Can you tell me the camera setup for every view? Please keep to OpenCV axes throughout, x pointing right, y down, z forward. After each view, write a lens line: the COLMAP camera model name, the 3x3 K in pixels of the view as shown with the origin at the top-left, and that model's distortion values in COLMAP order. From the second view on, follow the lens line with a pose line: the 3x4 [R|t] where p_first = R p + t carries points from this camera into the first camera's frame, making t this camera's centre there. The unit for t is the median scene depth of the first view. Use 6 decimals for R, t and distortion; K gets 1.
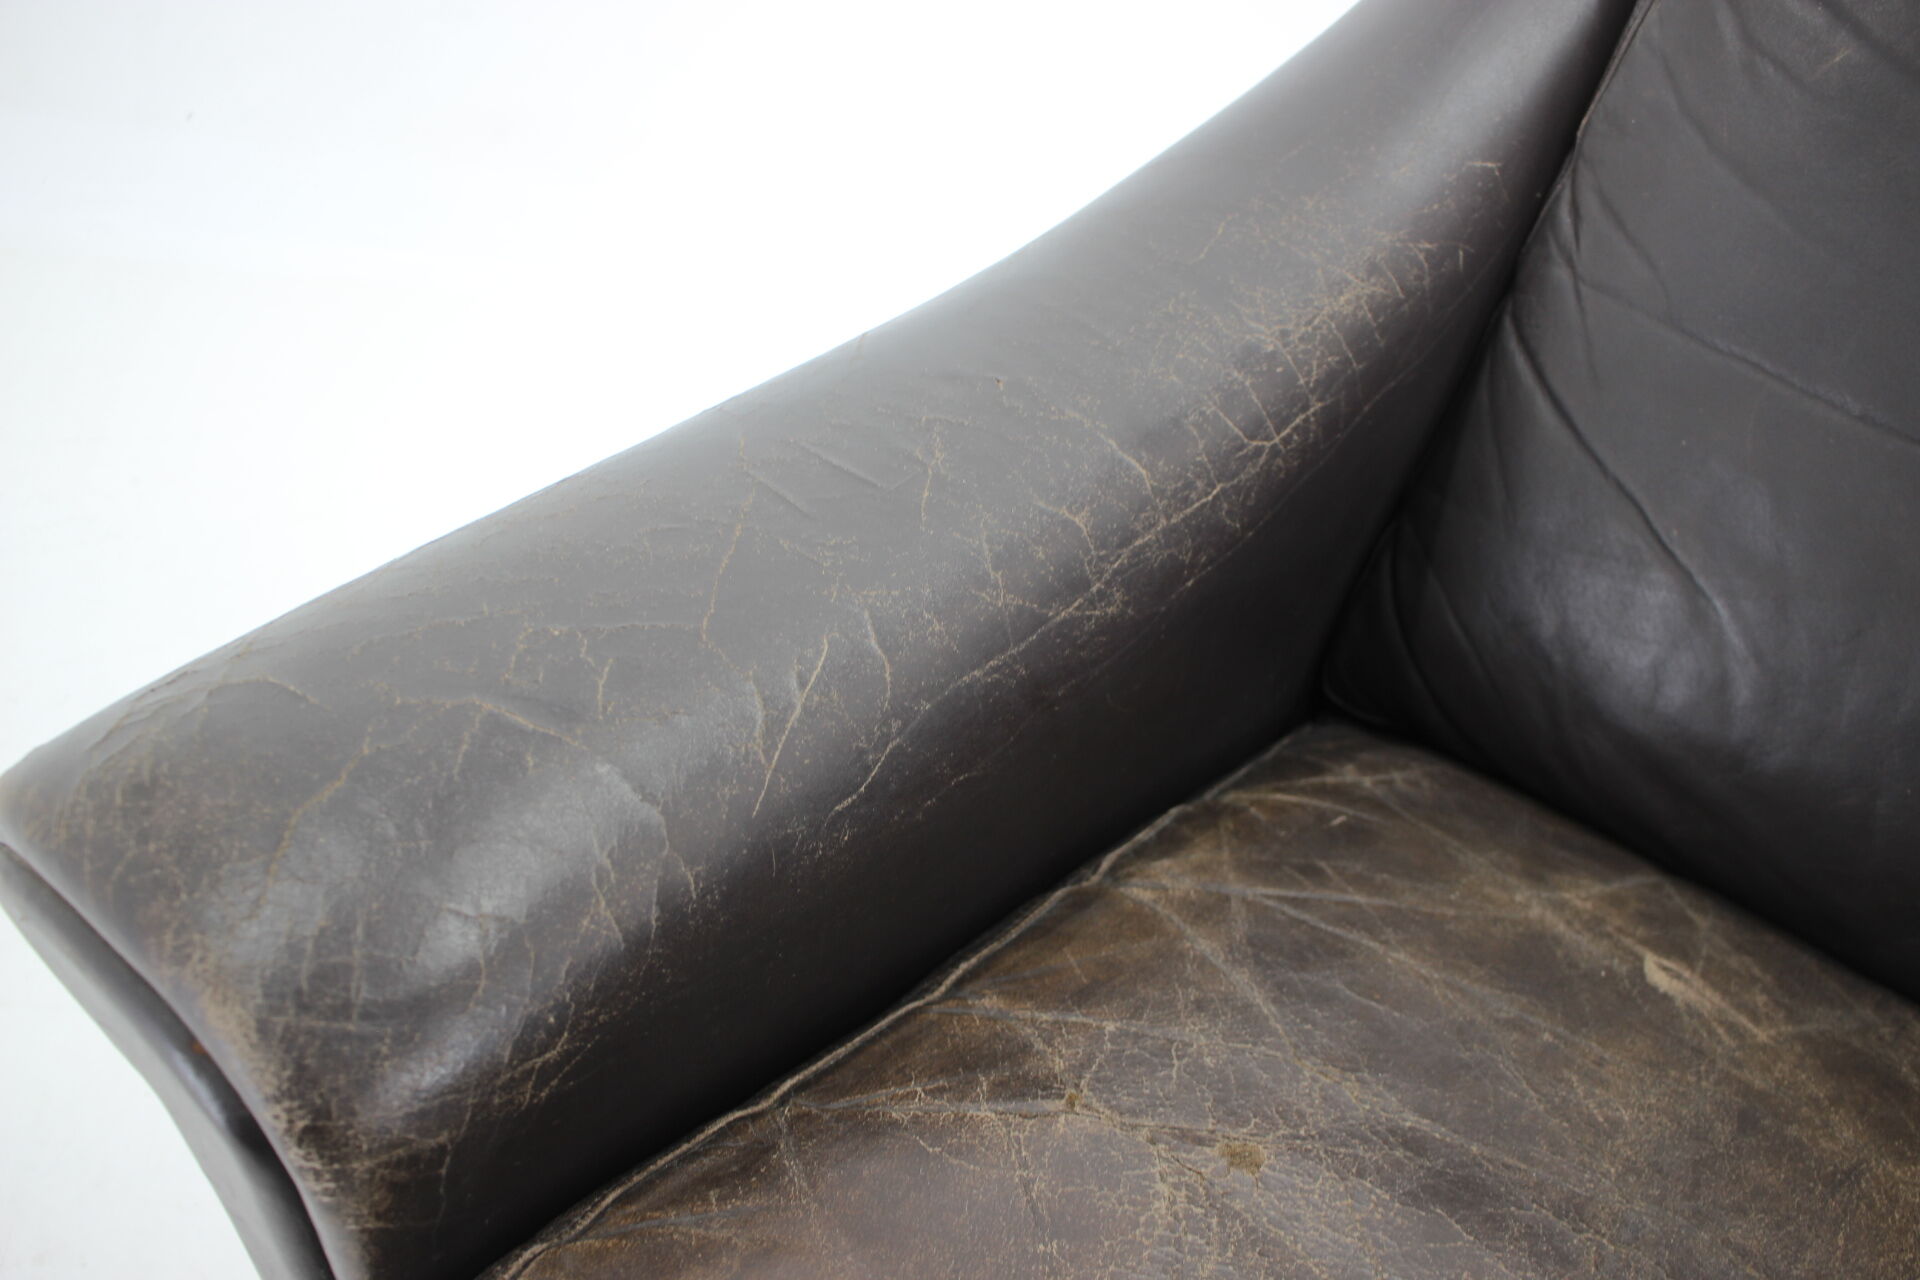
lens RADIAL K [[1640.1, 0, 963.5], [0, 1640.1, 687.8], [0, 0, 1]] dist [-0.152857, 0.117977]
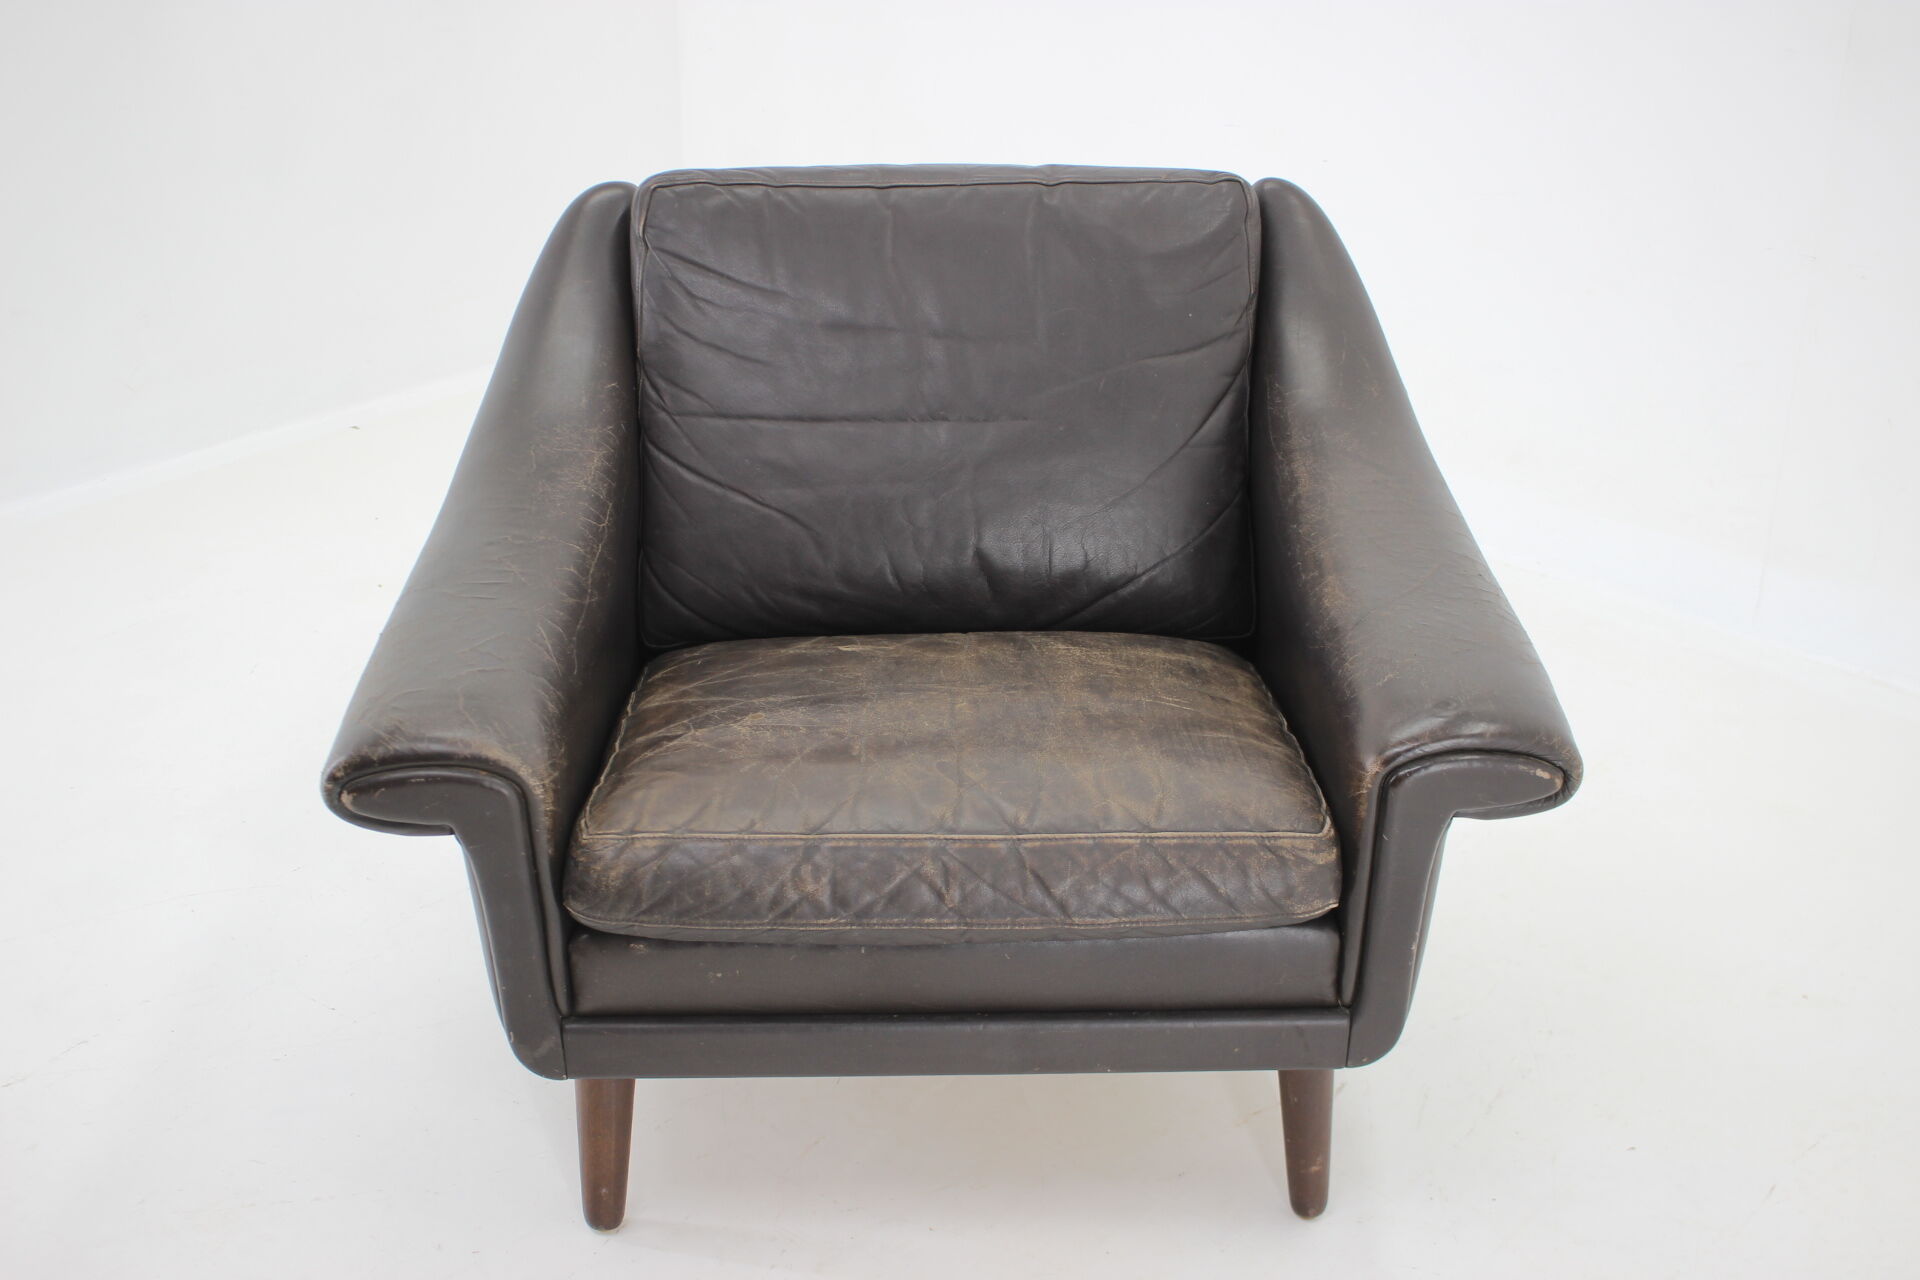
lens RADIAL K [[2321.5, 0, 960.0], [0, 2321.5, 640.0], [0, 0, 1]] dist [-0.068326, 0.012178]
pose [[0.759242, -0.389151, 0.521645, -1.398351], [0.479577, 0.876385, -0.044223, 0.444327], [-0.439952, 0.283745, 0.852016, -2.305772]]
